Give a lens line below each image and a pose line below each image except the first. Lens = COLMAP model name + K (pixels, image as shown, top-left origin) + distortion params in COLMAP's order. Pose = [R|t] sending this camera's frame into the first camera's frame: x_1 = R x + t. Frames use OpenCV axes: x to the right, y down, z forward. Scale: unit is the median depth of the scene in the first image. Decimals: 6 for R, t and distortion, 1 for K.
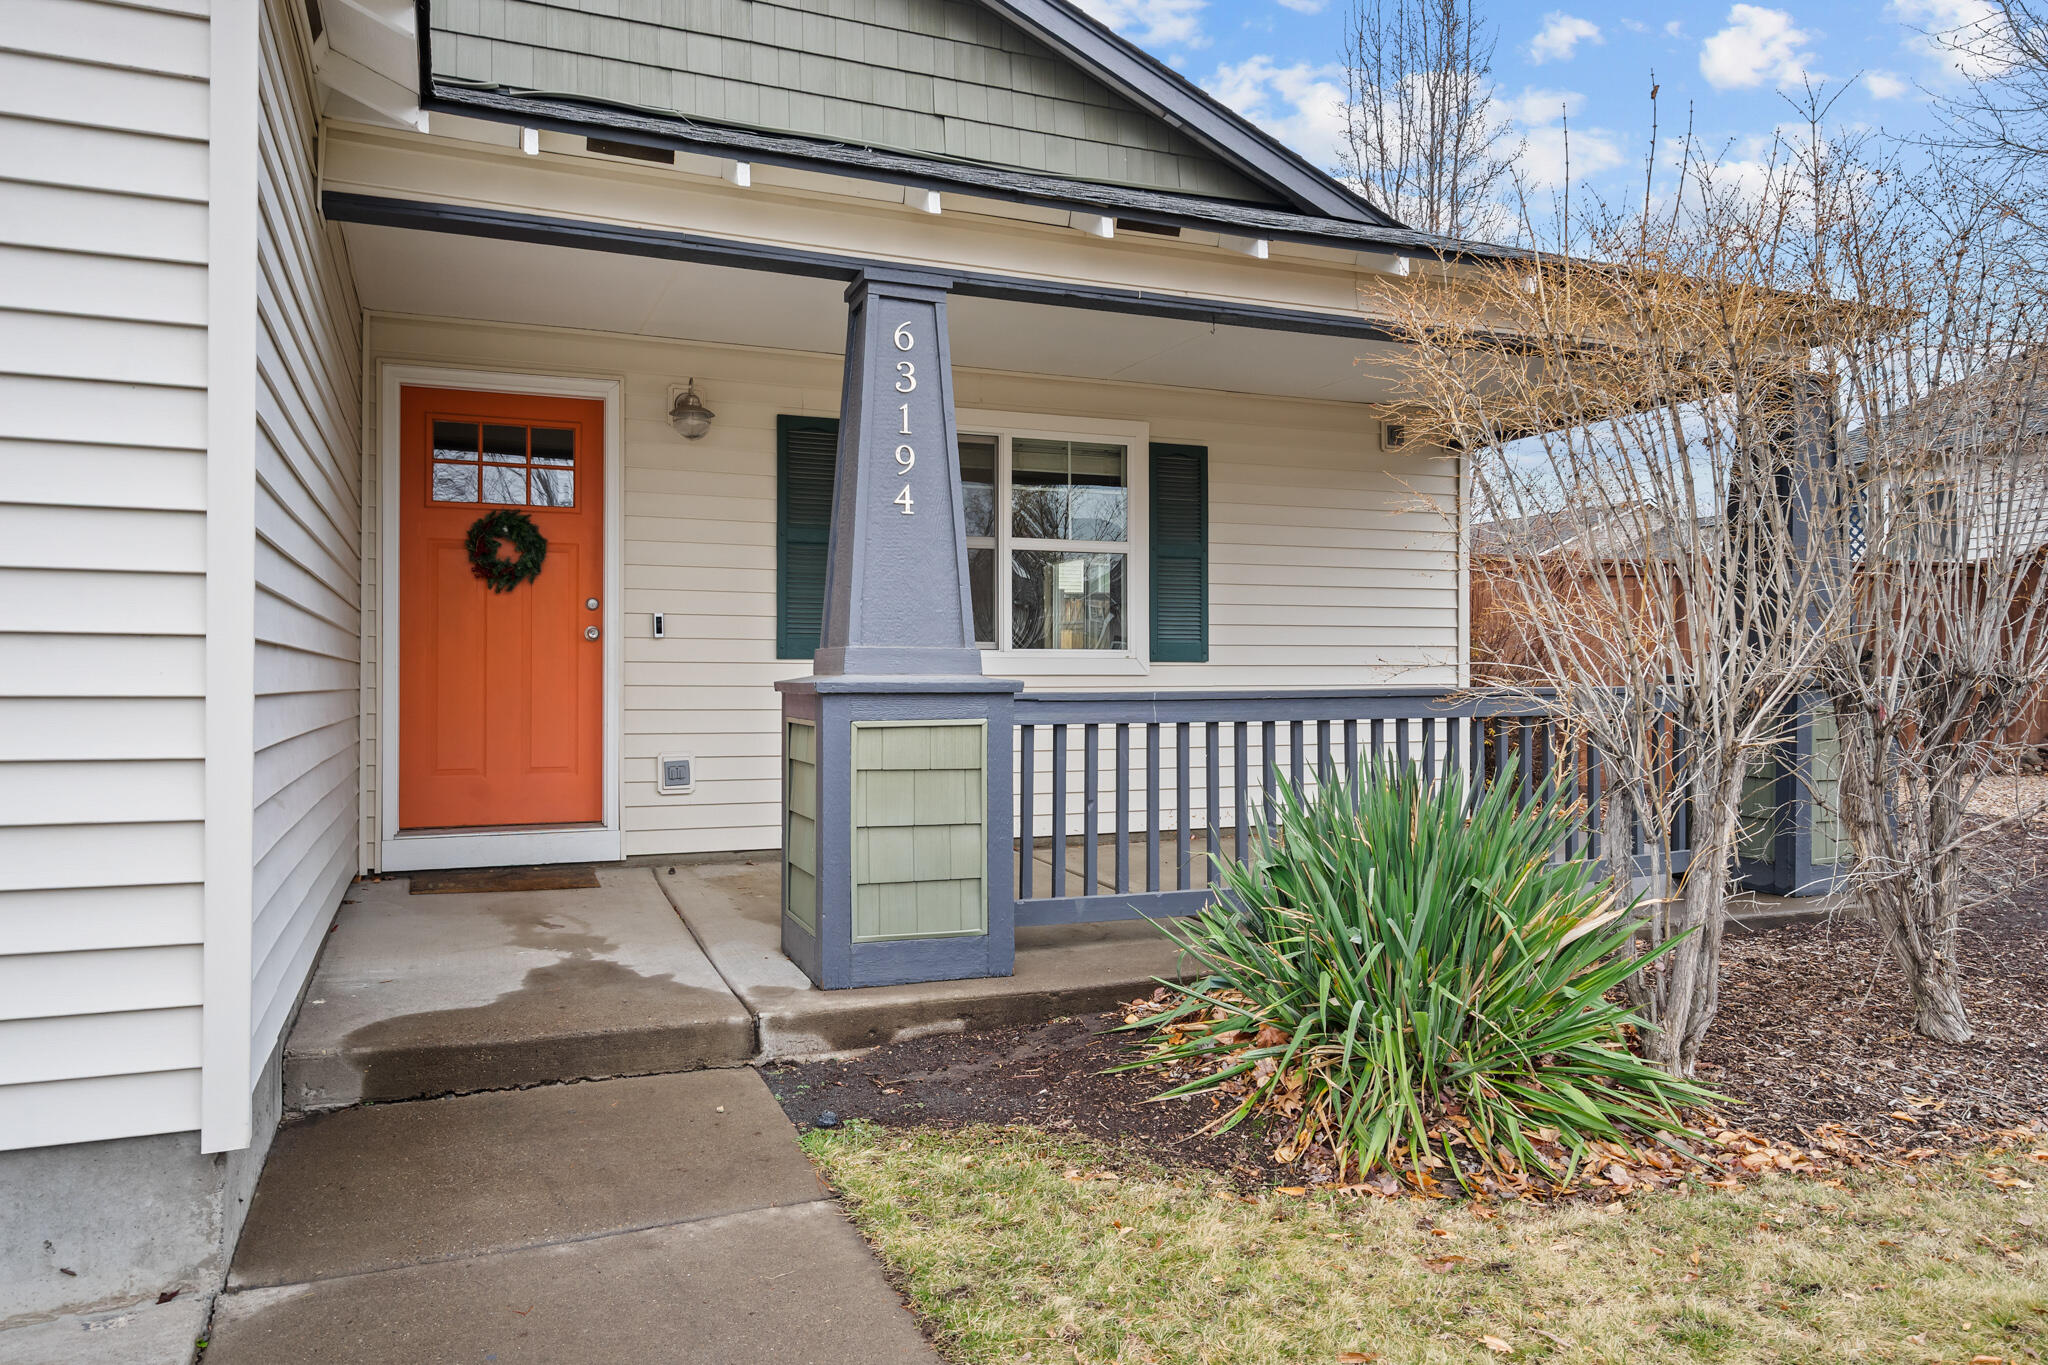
lens RADIAL K [[1379.9, 0, 1024.0], [0, 1379.9, 682.5], [0, 0, 1]] dist [-0.001567, -0.000026]
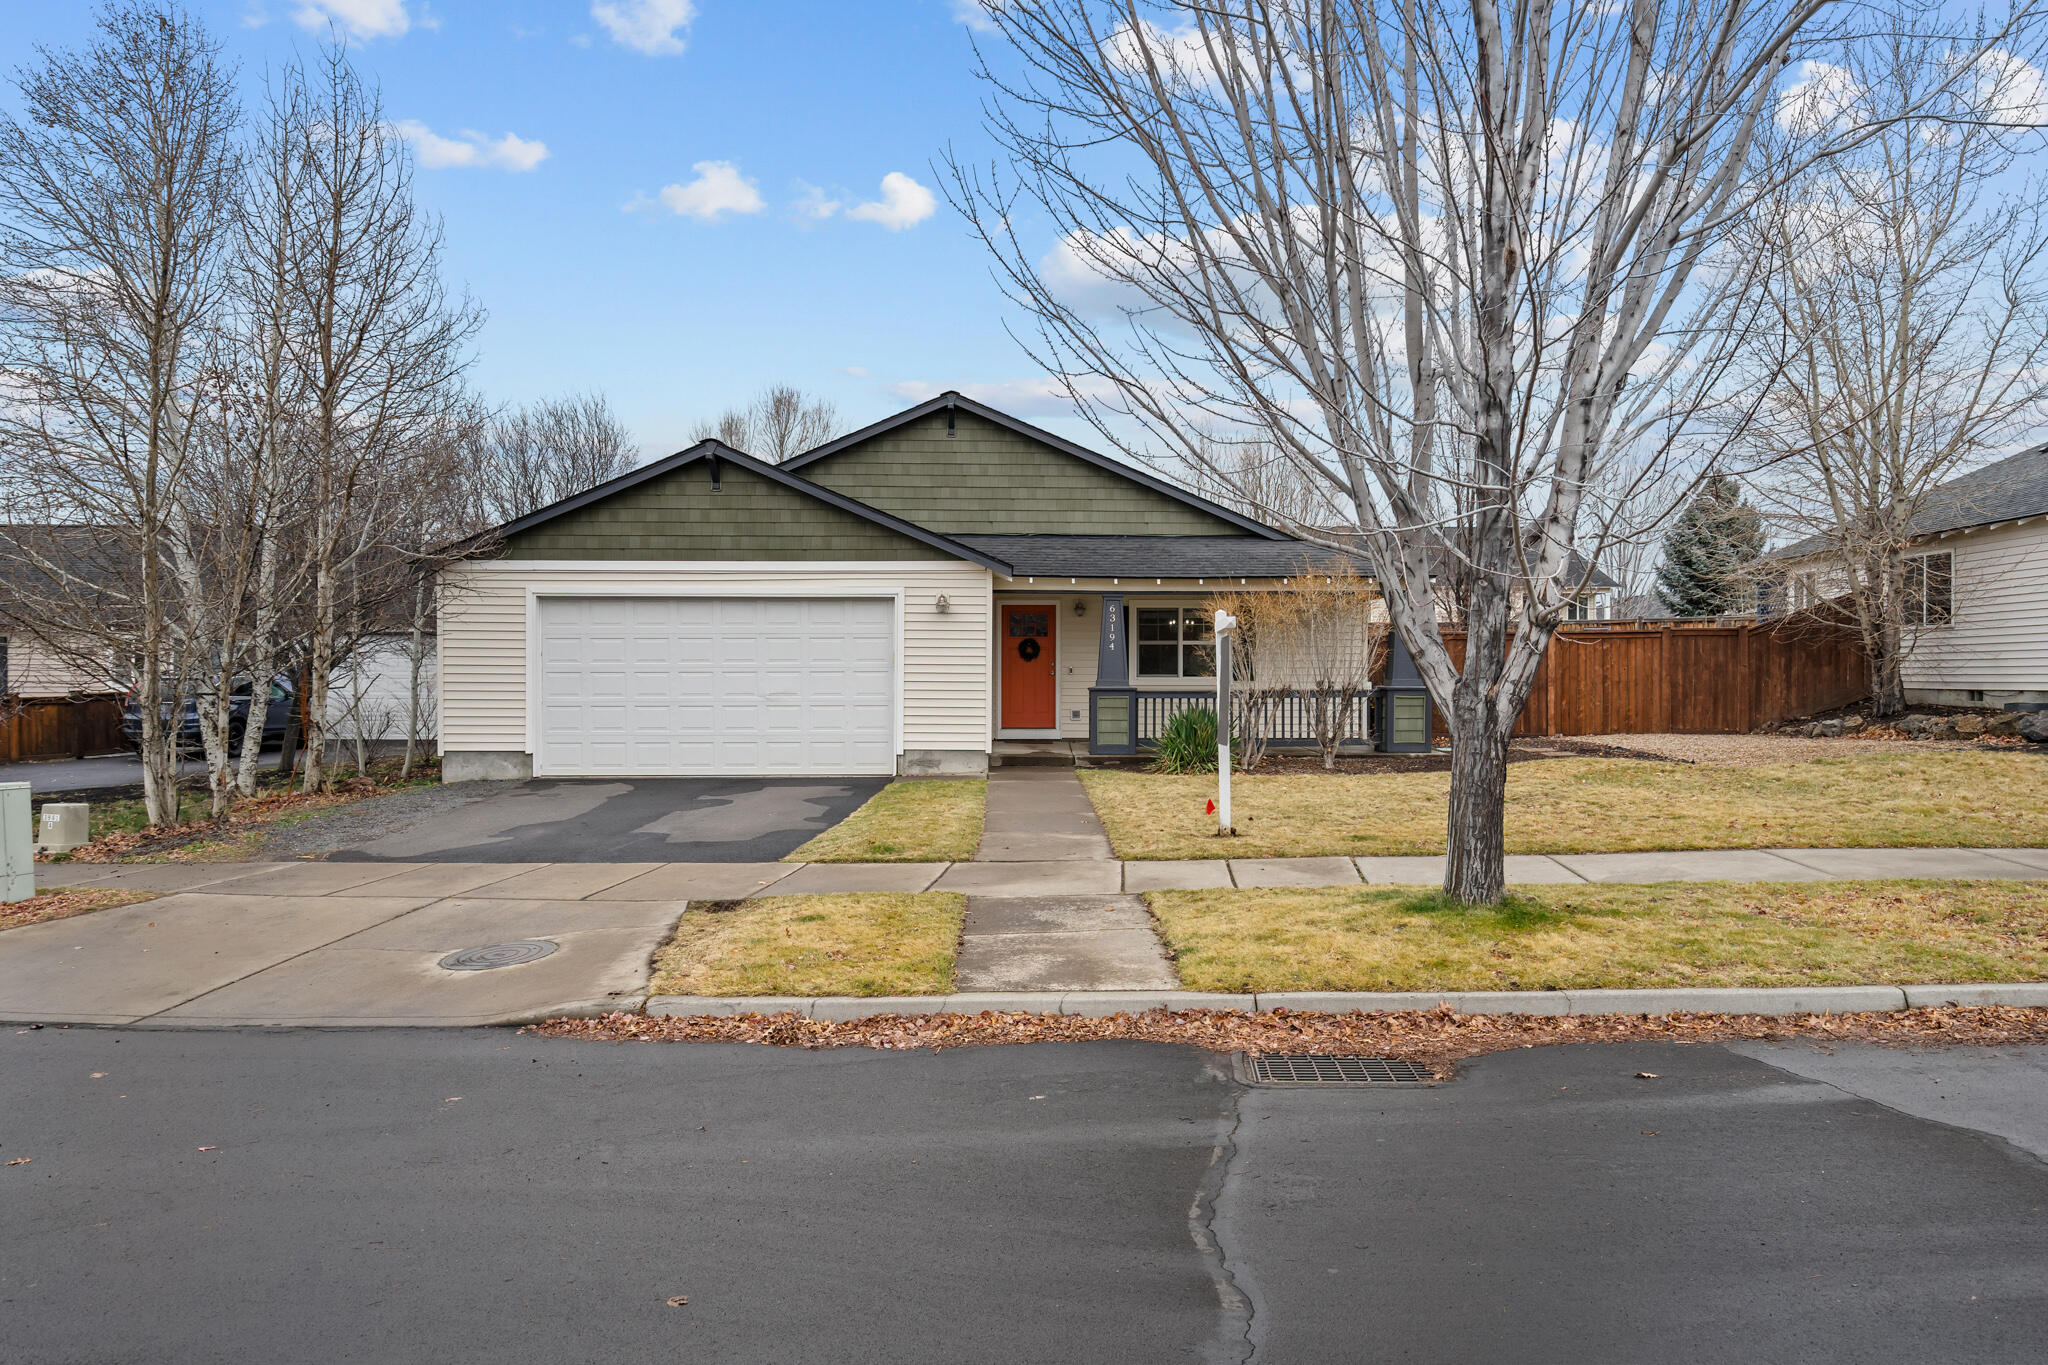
lens RADIAL K [[1379.9, 0, 1024.0], [0, 1379.9, 682.5], [0, 0, 1]] dist [-0.001567, -0.000026]
pose [[0.929412, 0.000007, -0.369044, 1.238459], [-0.000554, 0.999999, -0.001377, -0.010233], [0.369043, 0.001485, 0.929411, -3.092948]]
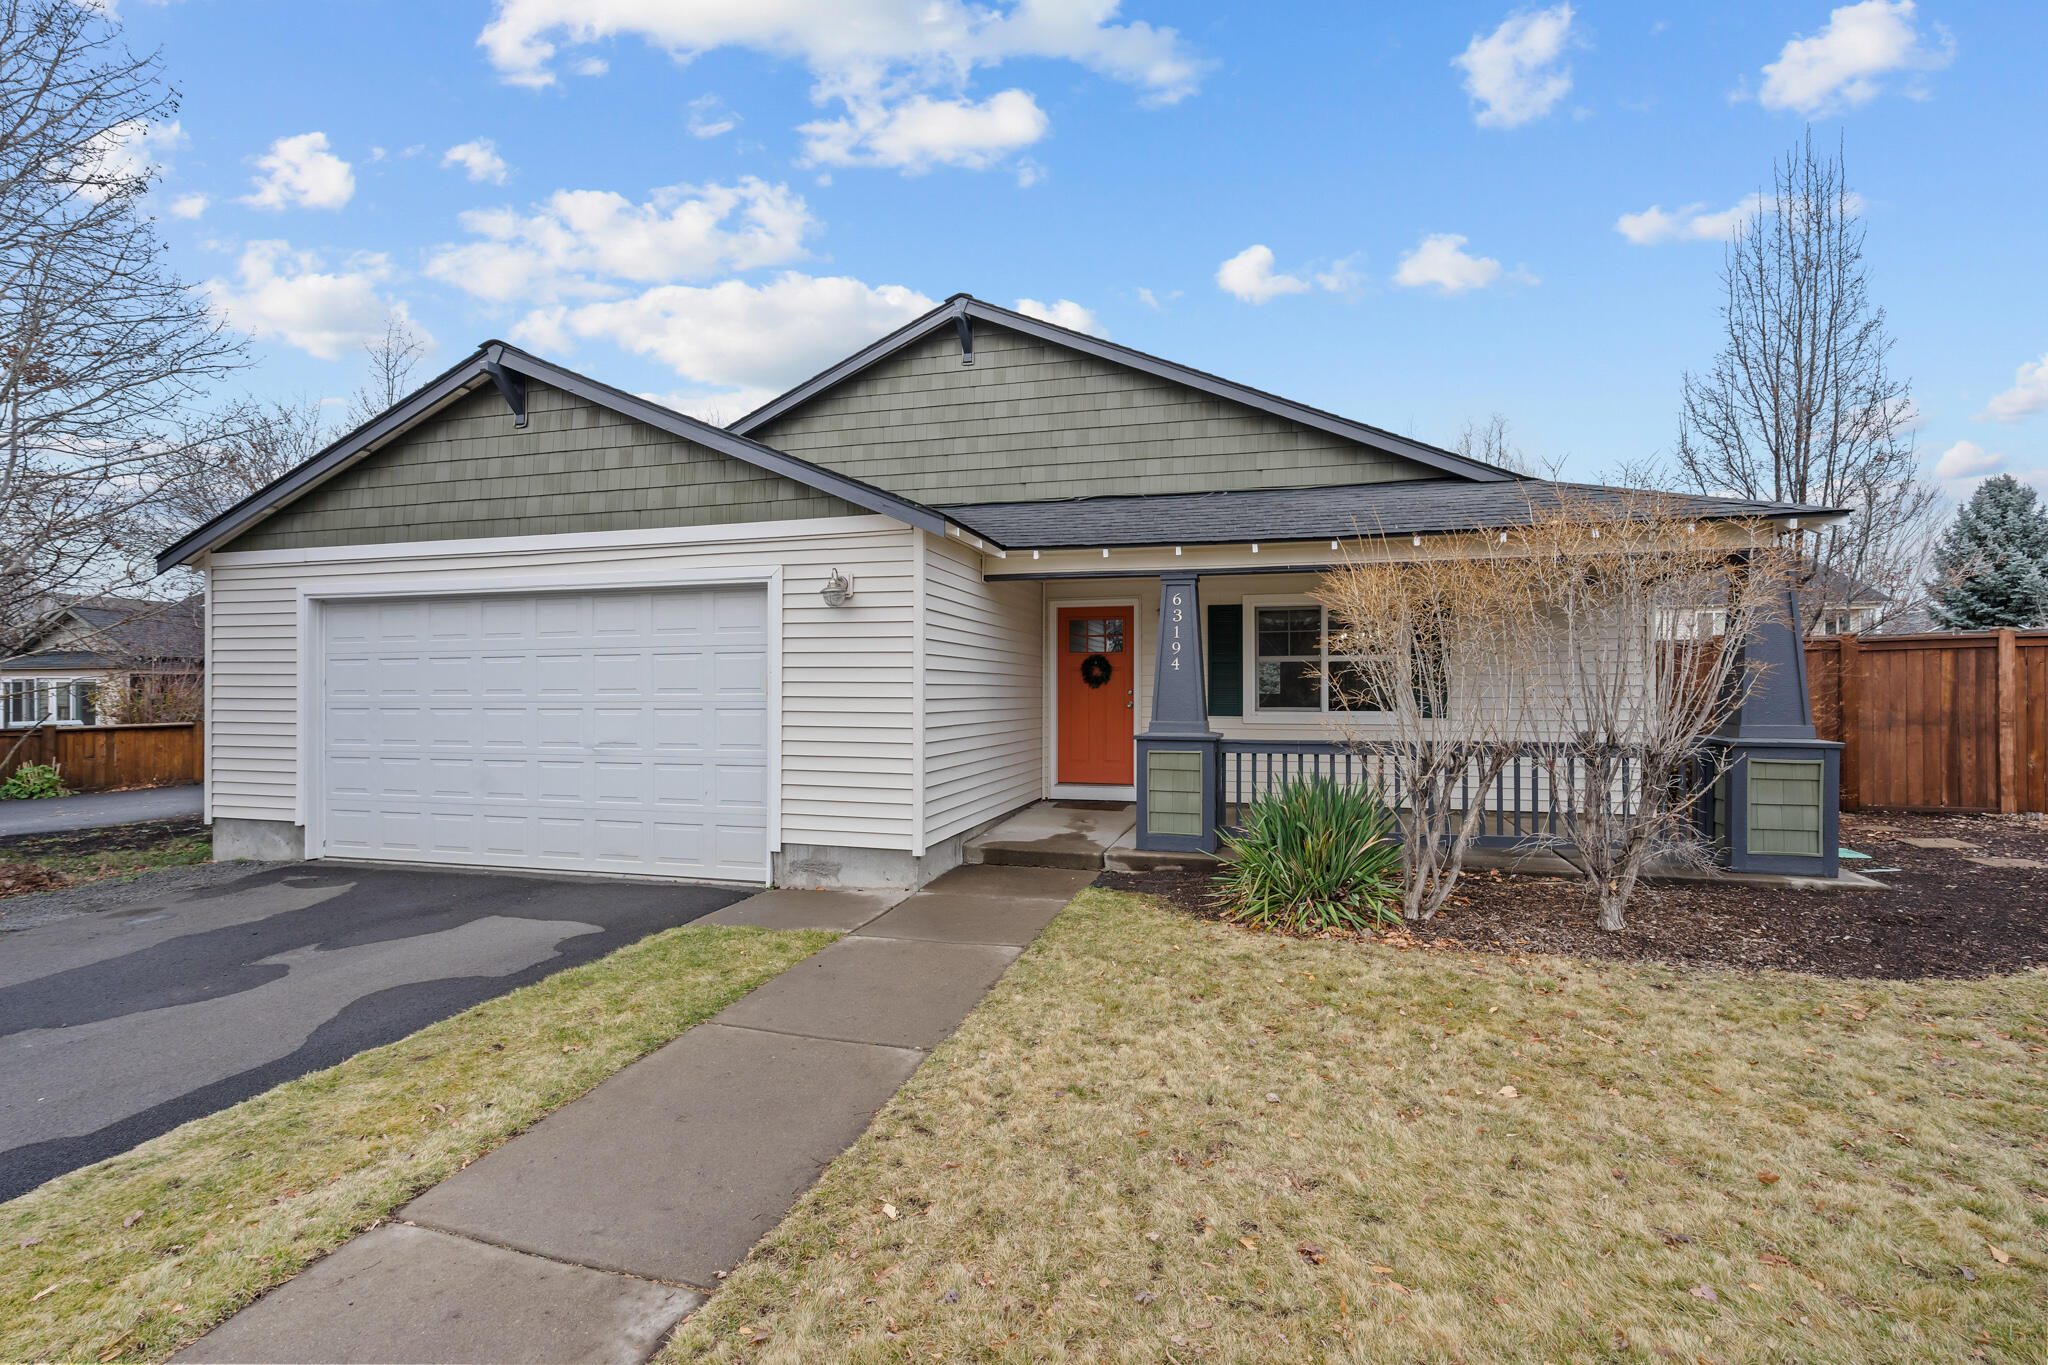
lens RADIAL K [[943.2, 0, 1011.7], [0, 943.2, 686.4], [0, 0, 1]] dist [-0.004005, 0.005310]
pose [[0.783257, -0.005186, -0.621676, 0.743071], [-0.001561, 0.999946, -0.010309, -0.070179], [0.621696, 0.009045, 0.783207, -0.545756]]
